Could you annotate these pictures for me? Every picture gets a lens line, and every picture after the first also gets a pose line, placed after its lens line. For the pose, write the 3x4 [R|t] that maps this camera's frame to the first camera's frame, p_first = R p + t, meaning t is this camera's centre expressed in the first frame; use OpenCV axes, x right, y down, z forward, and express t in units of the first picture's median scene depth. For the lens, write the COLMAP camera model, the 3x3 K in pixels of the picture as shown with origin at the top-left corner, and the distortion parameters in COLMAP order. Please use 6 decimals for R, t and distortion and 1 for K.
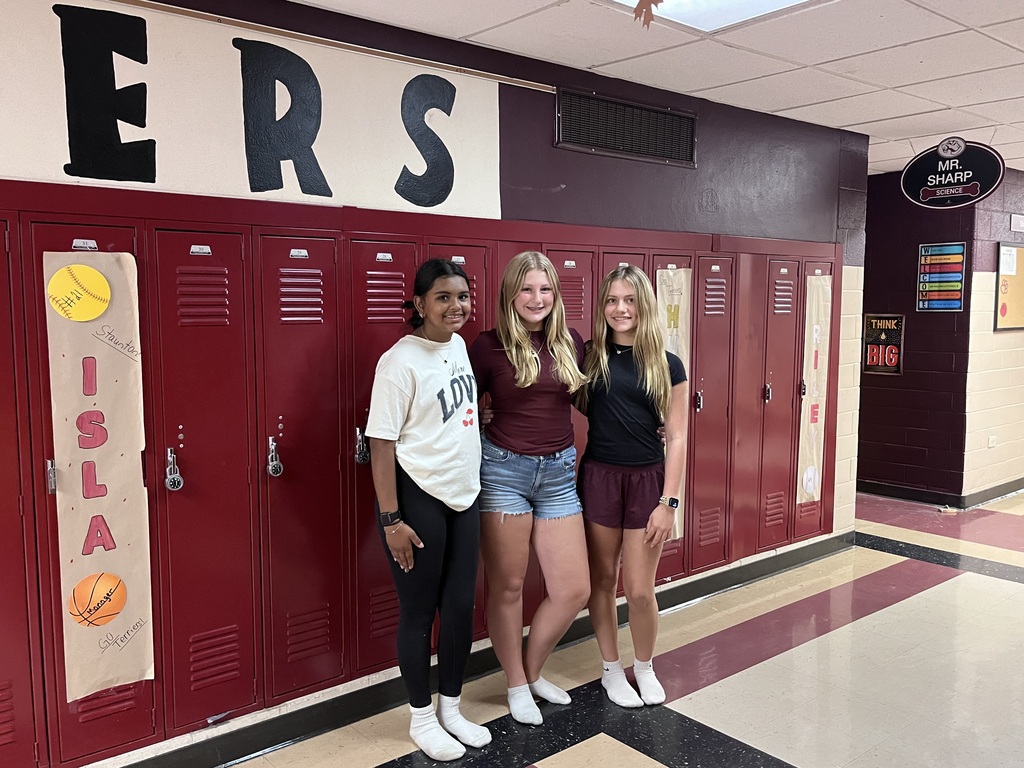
lens RADIAL K [[882.8, 0, 512.4], [0, 882.8, 405.0], [0, 0, 1]] dist [0.033207, 0.009345]
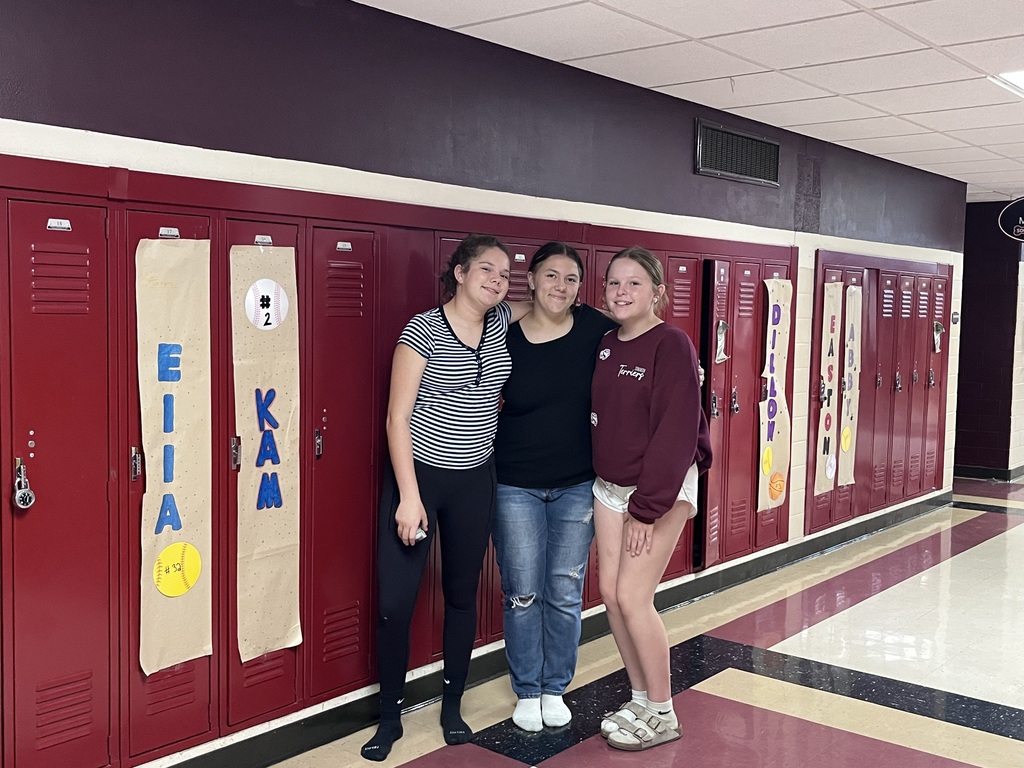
lens RADIAL K [[1066.7, 0, 512.0], [0, 1066.7, 384.0], [0, 0, 1]] dist [0.035243, -0.010994]
pose [[0.986283, 0.012776, 0.164569, -0.258877], [-0.007285, 0.999398, -0.033926, 0.025279], [-0.164903, 0.032262, 0.985782, -0.218017]]
